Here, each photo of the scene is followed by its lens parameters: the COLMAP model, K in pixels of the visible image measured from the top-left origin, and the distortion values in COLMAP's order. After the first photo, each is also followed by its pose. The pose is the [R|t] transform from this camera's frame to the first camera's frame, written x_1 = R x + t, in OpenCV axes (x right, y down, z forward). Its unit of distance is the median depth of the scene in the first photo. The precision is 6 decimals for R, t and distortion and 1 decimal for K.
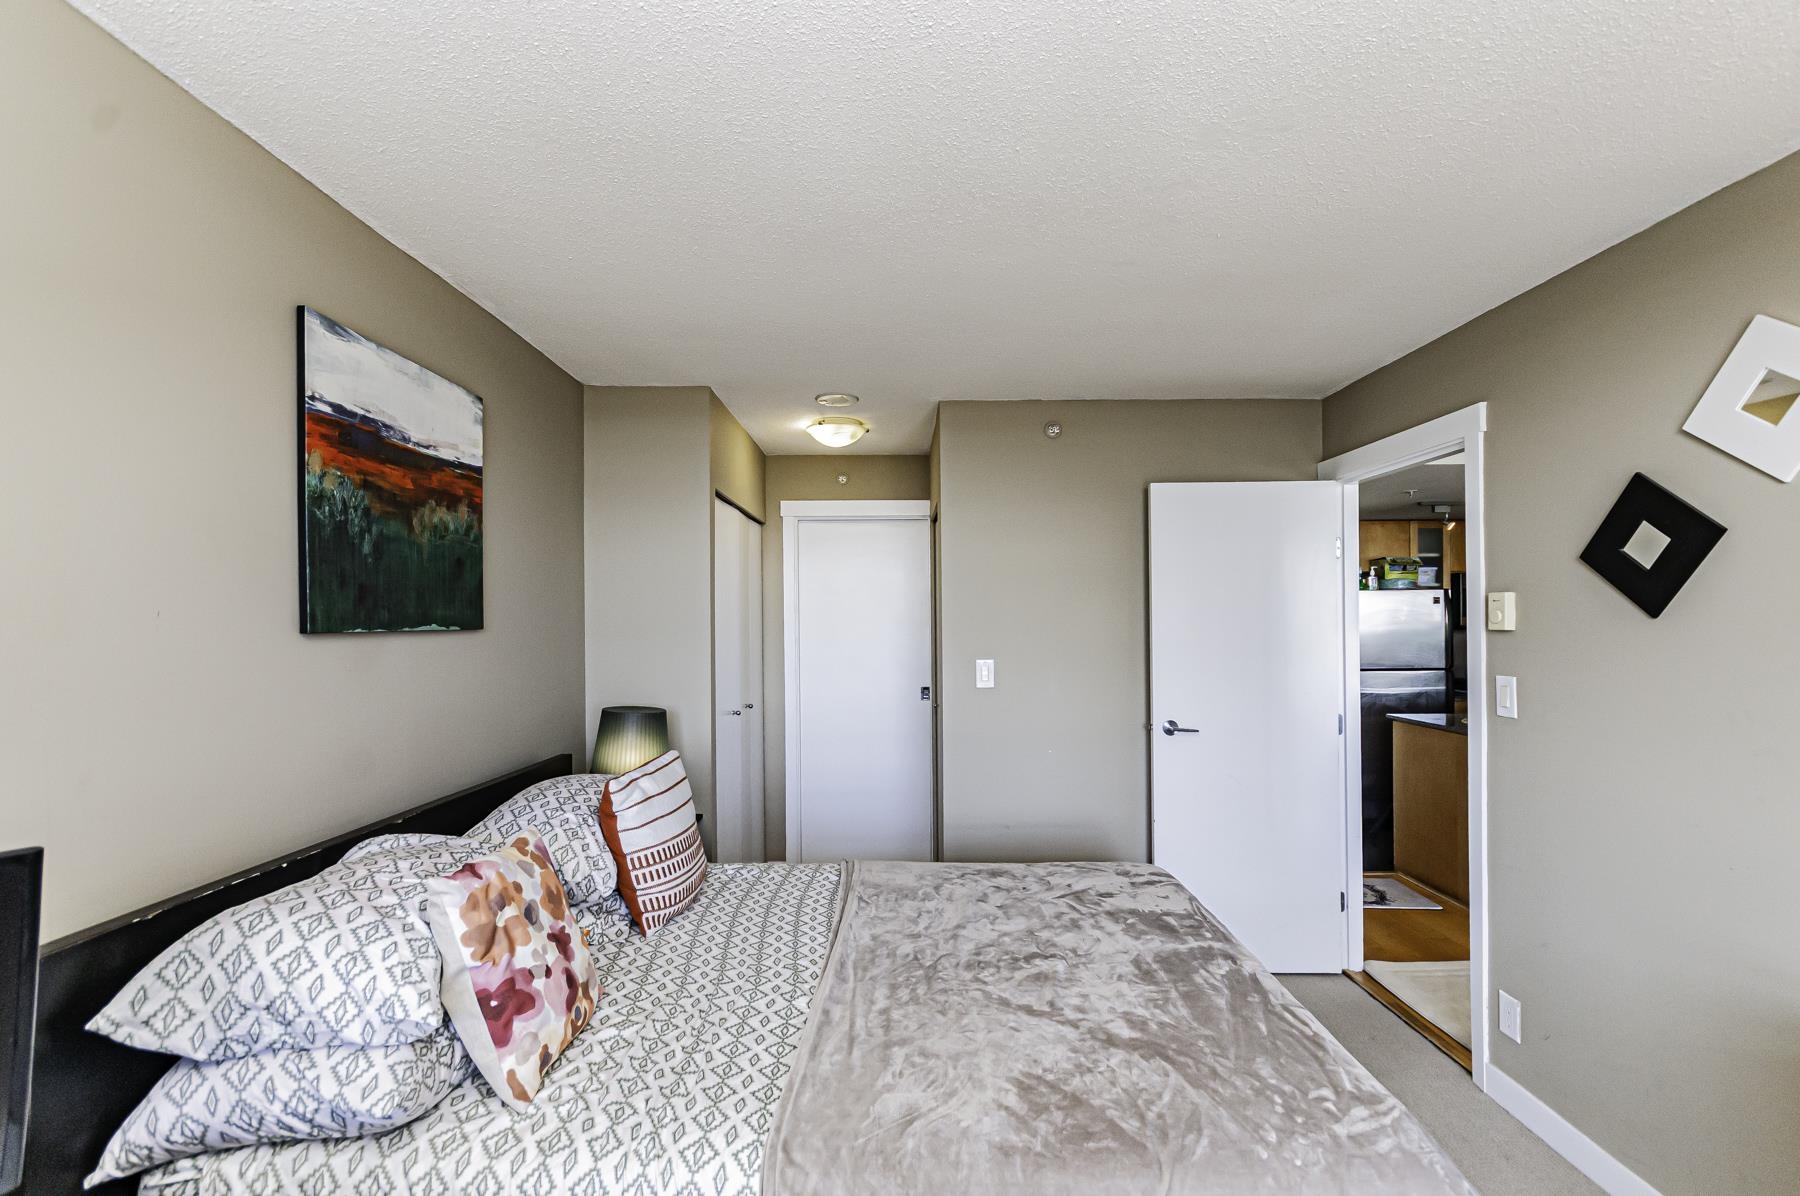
lens RADIAL K [[783.8, 0, 902.3], [0, 783.8, 619.0], [0, 0, 1]] dist [-0.001038, 0.004457]
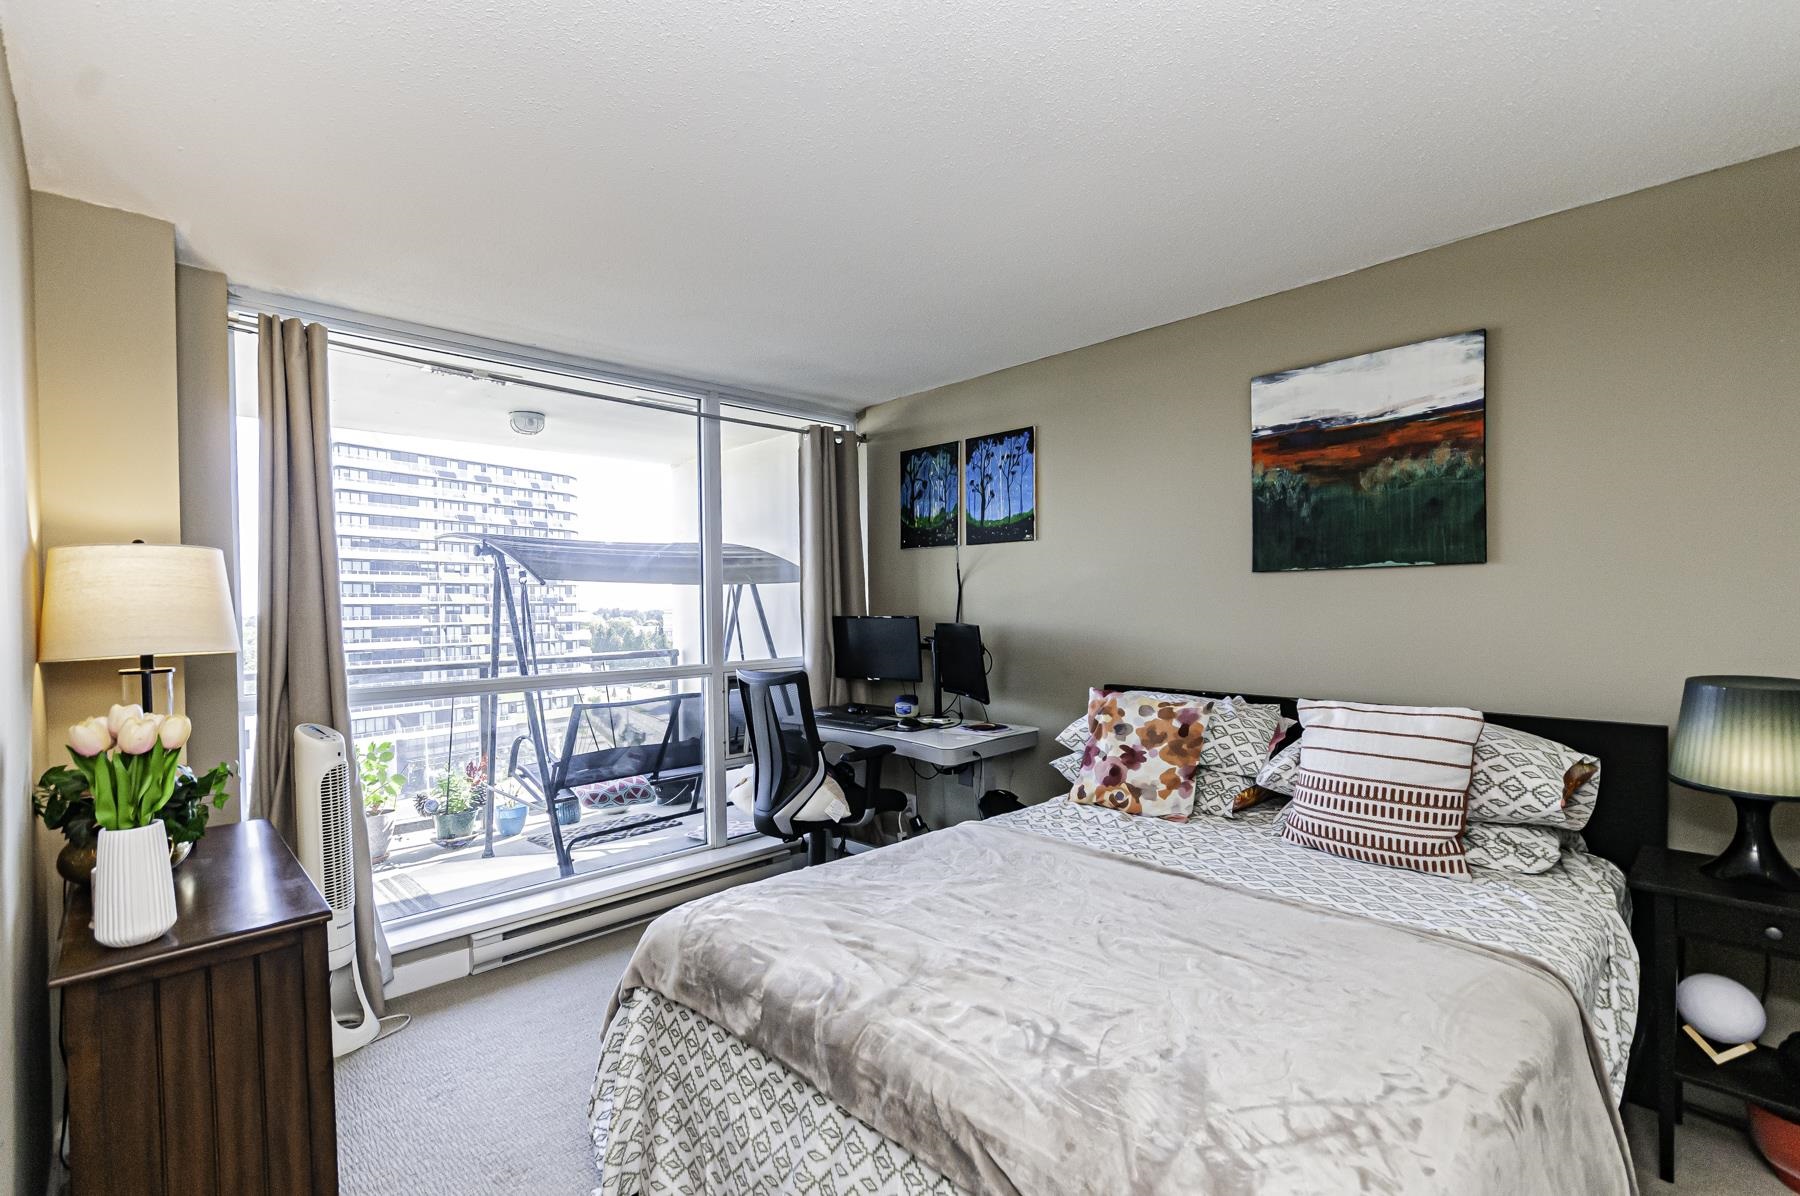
lens RADIAL K [[814.6, 0, 908.0], [0, 814.6, 620.3], [0, 0, 1]] dist [0.001977, 0.000433]
pose [[-0.709455, 0.029651, -0.704127, 0.880082], [0.020813, 0.999560, 0.021121, 0.060840], [0.704444, 0.000329, -0.709760, 1.491231]]
